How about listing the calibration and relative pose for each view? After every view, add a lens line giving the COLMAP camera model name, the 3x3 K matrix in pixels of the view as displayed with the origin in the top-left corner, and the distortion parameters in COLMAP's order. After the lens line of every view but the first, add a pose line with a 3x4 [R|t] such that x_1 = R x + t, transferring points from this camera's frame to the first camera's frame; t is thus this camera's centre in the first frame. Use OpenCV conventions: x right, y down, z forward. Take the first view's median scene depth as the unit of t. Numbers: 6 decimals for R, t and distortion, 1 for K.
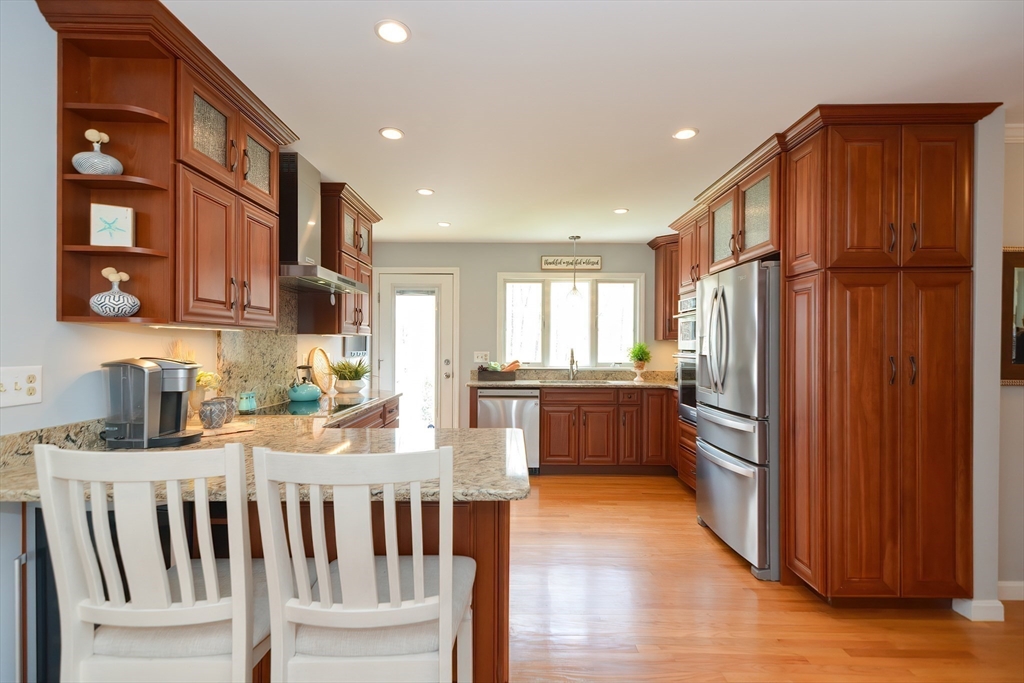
lens RADIAL K [[487.9, 0, 516.3], [0, 487.9, 345.9], [0, 0, 1]] dist [0.034015, -0.017447]
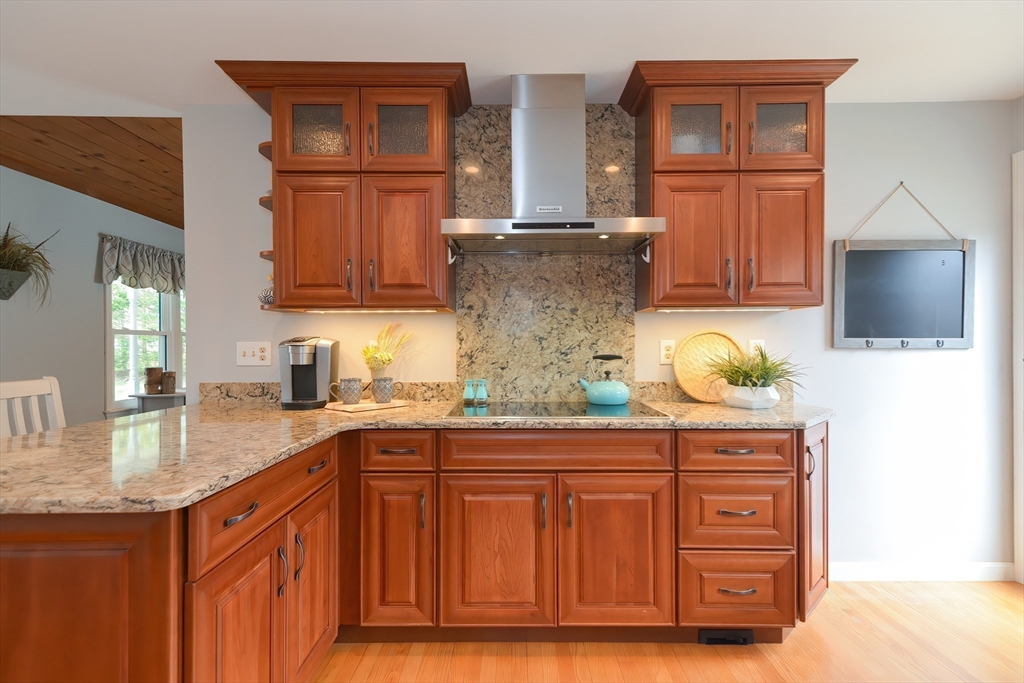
lens RADIAL K [[490.2, 0, 512.2], [0, 490.2, 350.6], [0, 0, 1]] dist [0.022886, -0.007664]
pose [[-0.005334, 0.005049, -0.999973, 0.271782], [0.002793, 0.999983, 0.005034, 0.028457], [0.999982, -0.002766, -0.005348, 0.823873]]
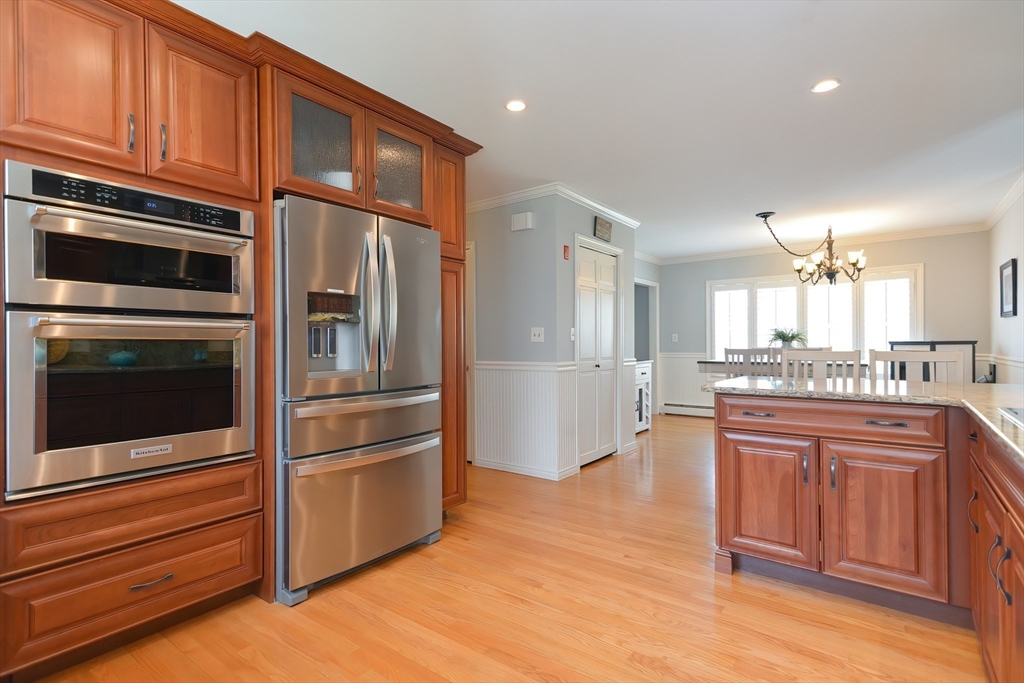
lens RADIAL K [[490.2, 0, 512.2], [0, 490.2, 350.6], [0, 0, 1]] dist [0.022886, -0.007664]
pose [[-0.787895, -0.003466, 0.615799, -0.210876], [0.003728, 0.999939, 0.010397, 0.051617], [-0.615798, 0.010488, -0.787834, 1.348442]]
